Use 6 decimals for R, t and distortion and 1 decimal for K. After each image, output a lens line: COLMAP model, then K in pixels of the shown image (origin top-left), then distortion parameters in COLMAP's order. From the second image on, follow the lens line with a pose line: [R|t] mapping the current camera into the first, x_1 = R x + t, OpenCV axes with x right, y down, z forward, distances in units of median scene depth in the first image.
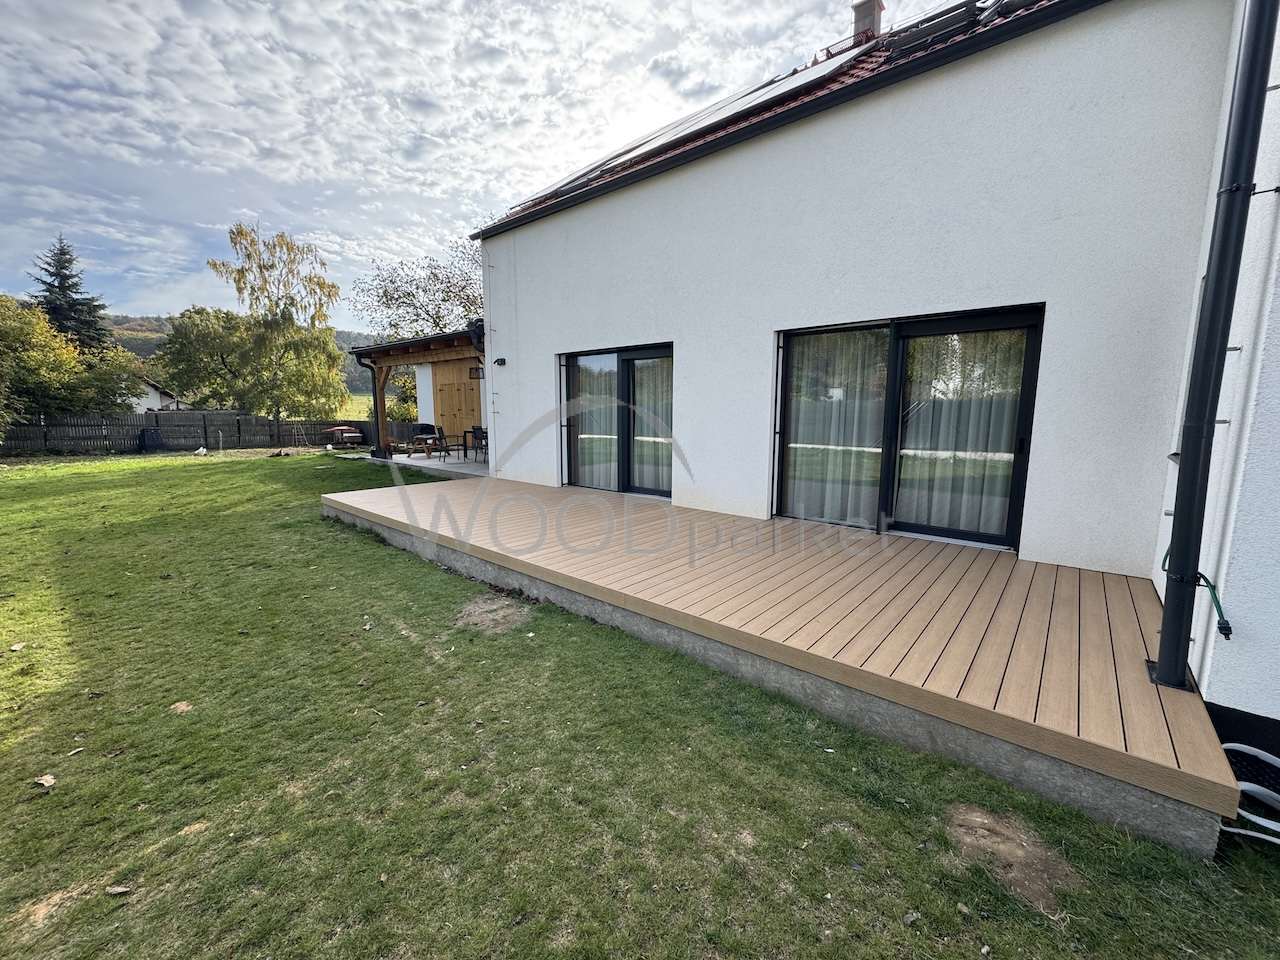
lens RADIAL K [[504.9, 0, 640.0], [0, 504.9, 480.0], [0, 0, 1]] dist [-0.002158, -0.000405]
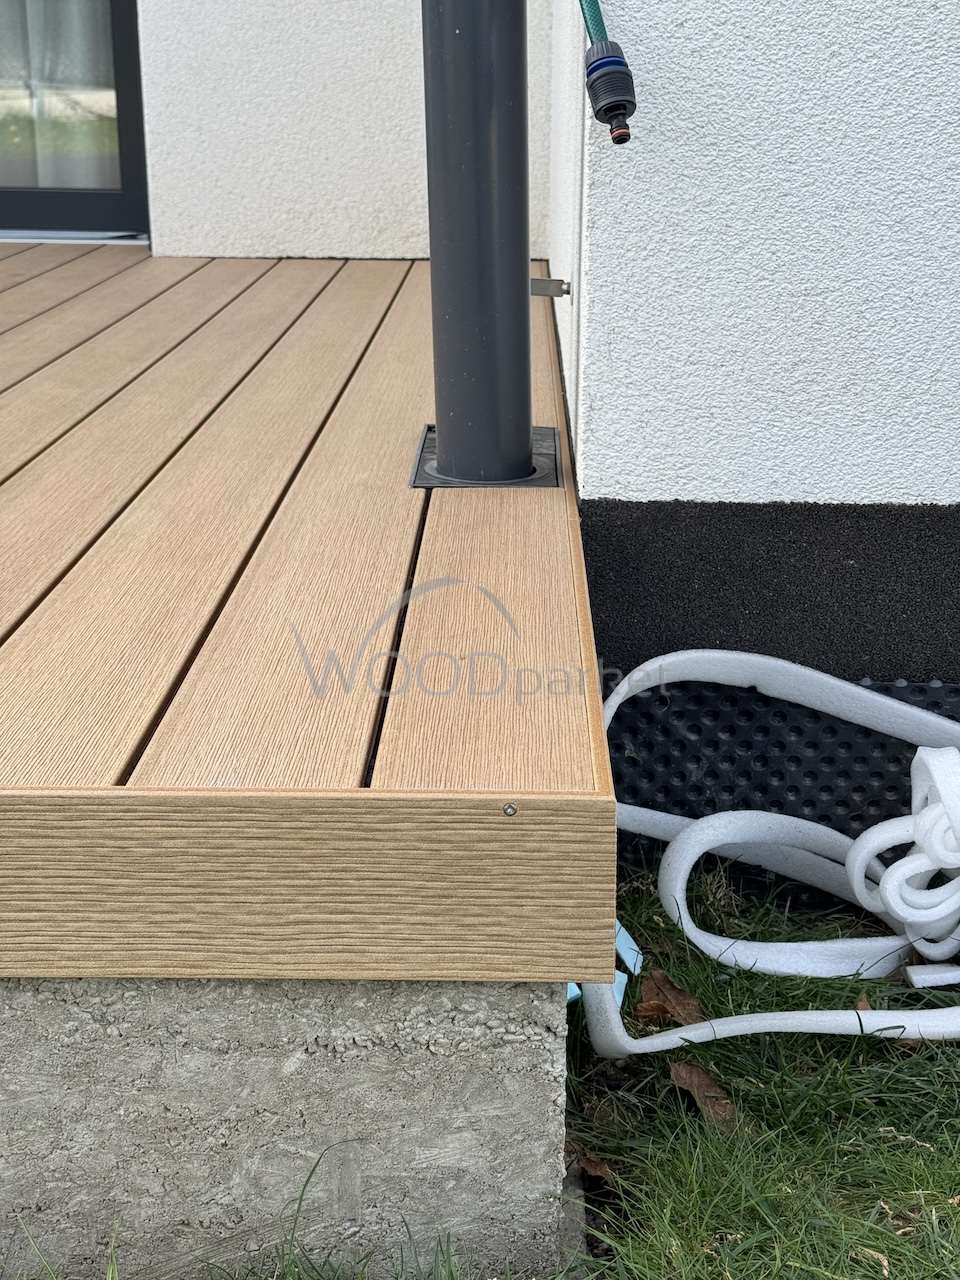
lens RADIAL K [[1812.1, 0, 480.0], [0, 1812.1, 640.0], [0, 0, 1]] dist [0.008592, 0.015276]
pose [[0.770223, -0.195608, 0.607036, 0.188443], [0.087177, 0.975161, 0.203618, 0.102334], [-0.631788, -0.103912, 0.768145, 0.135019]]
